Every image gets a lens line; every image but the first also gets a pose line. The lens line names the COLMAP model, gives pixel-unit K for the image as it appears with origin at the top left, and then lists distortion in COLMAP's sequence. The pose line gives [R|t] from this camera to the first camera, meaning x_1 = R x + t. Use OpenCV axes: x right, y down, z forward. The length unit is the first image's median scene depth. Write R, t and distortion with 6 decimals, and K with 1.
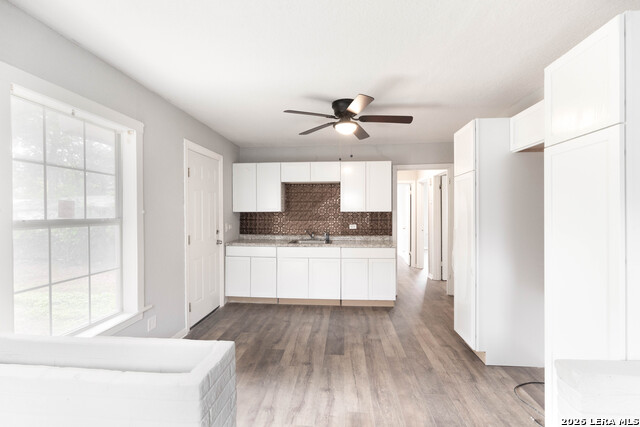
lens RADIAL K [[293.8, 0, 323.0], [0, 293.8, 213.7], [0, 0, 1]] dist [-0.001543, 0.000012]
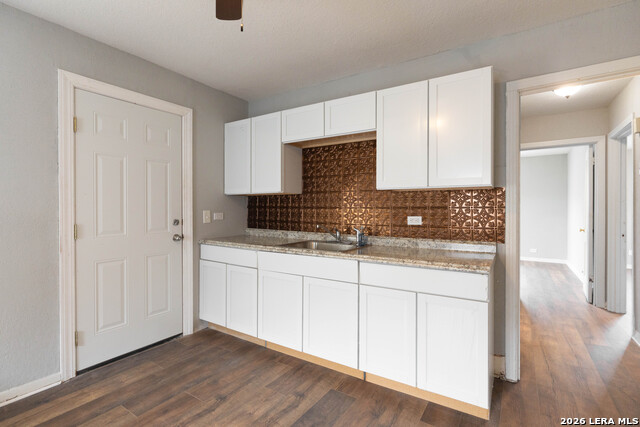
lens RADIAL K [[308.4, 0, 313.2], [0, 308.4, 210.3], [0, 0, 1]] dist [-0.003670, -0.000406]
pose [[0.872776, 0.006149, -0.488082, 0.244535], [-0.005881, 0.999981, 0.002082, 0.030634], [0.488085, 0.001053, 0.872795, 0.530914]]
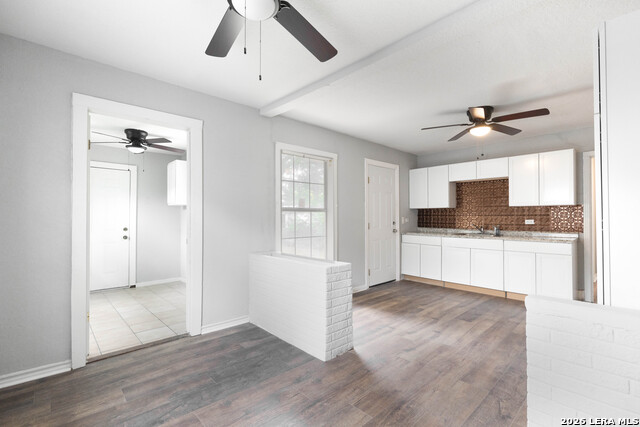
lens RADIAL K [[293.8, 0, 323.0], [0, 293.8, 213.7], [0, 0, 1]] dist [-0.001543, 0.000012]
pose [[0.745873, -0.005627, -0.666064, 0.279697], [-0.004679, 0.999895, -0.013687, 0.039009], [0.666072, 0.013325, 0.745769, -0.198437]]
